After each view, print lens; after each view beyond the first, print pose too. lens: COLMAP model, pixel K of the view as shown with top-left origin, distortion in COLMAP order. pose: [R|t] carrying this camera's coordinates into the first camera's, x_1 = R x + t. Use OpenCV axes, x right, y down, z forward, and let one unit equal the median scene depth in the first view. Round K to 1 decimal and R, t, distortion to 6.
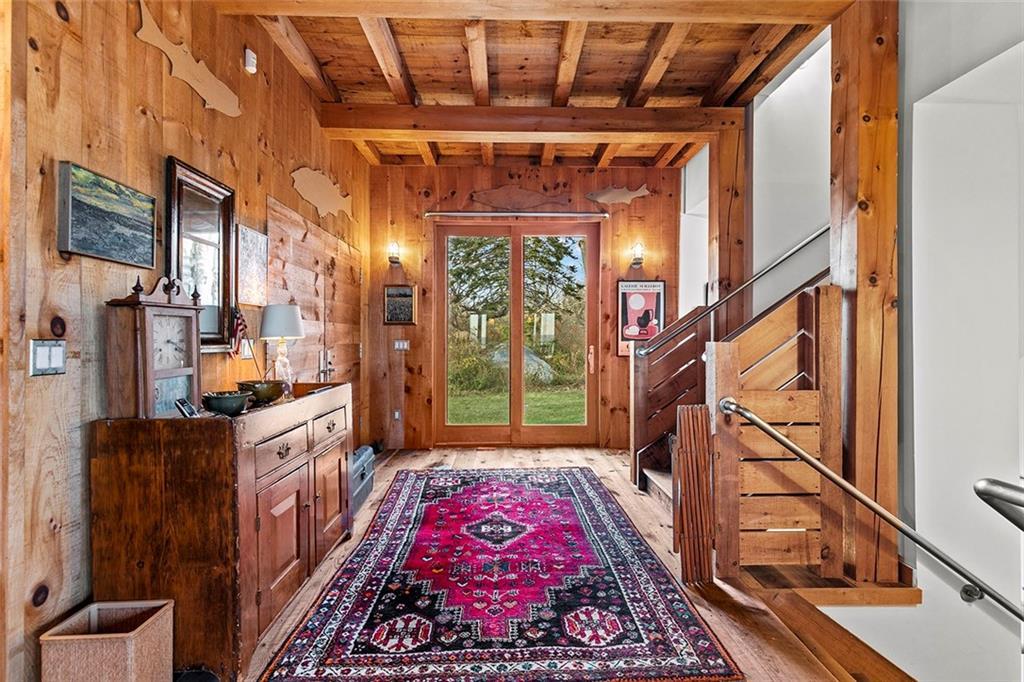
lens RADIAL K [[462.4, 0, 515.9], [0, 462.4, 339.5], [0, 0, 1]] dist [0.005590, 0.000271]
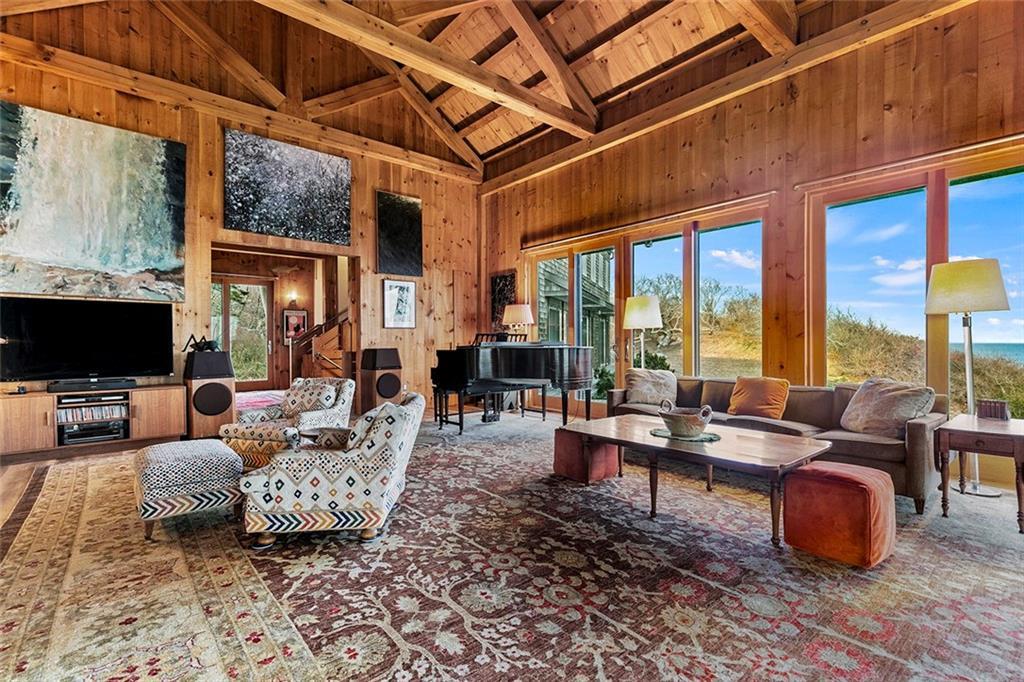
lens RADIAL K [[462.4, 0, 515.9], [0, 462.4, 339.5], [0, 0, 1]] dist [0.005590, 0.000271]
pose [[0.773182, -0.005113, 0.634164, -0.636399], [0.008555, 0.999961, -0.002368, 0.047782], [-0.634127, 0.007256, 0.773195, -2.766739]]
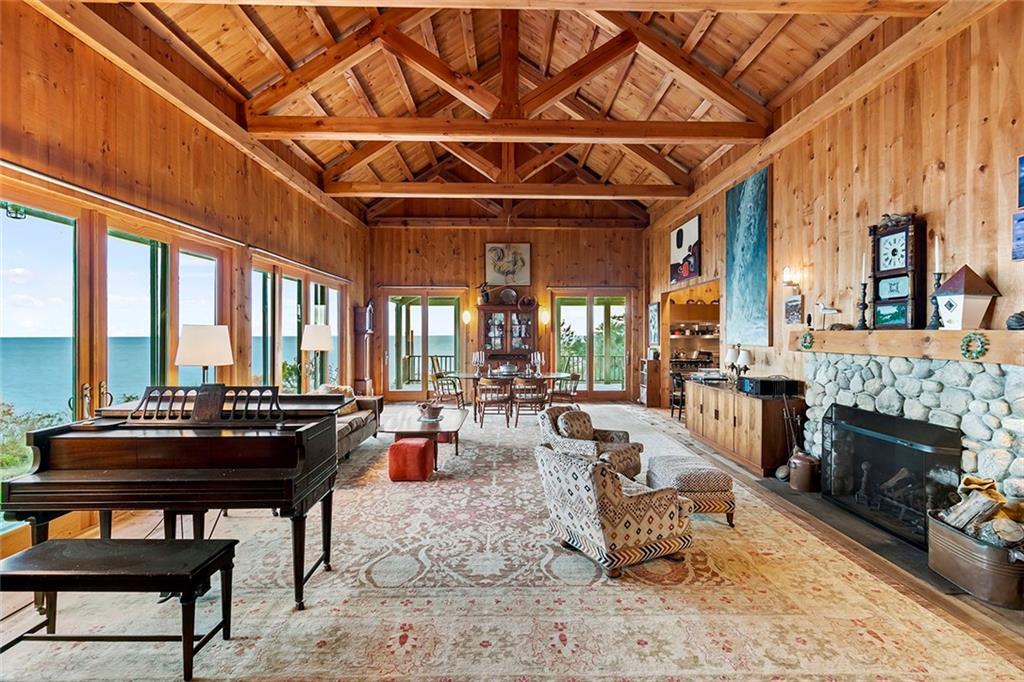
lens RADIAL K [[483.3, 0, 516.6], [0, 483.3, 336.2], [0, 0, 1]] dist [-0.000096, 0.000039]
pose [[-0.999990, -0.004248, -0.001033, 0.067466], [-0.004253, 0.999977, 0.005349, -0.128544], [0.001010, 0.005353, -0.999985, 0.384781]]
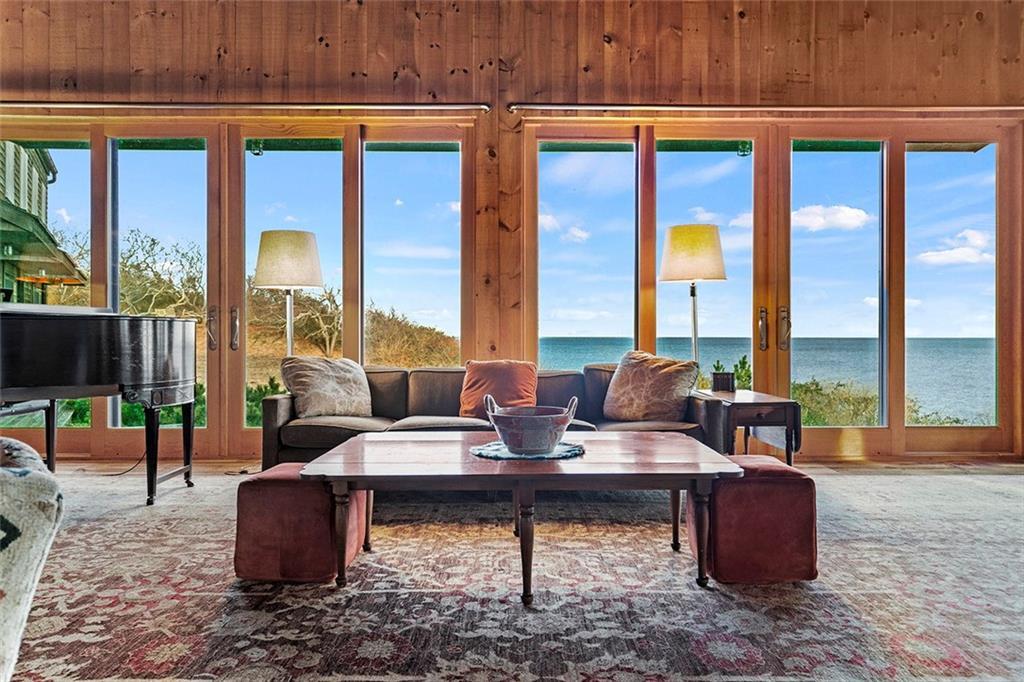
lens RADIAL K [[650.4, 0, 509.4], [0, 650.4, 331.4], [0, 0, 1]] dist [0.006585, -0.002209]
pose [[0.015275, 0.000511, 0.999883, -0.541313], [0.000524, 1.000000, -0.000519, 0.114607], [-0.999883, 0.000531, 0.015275, -2.073958]]
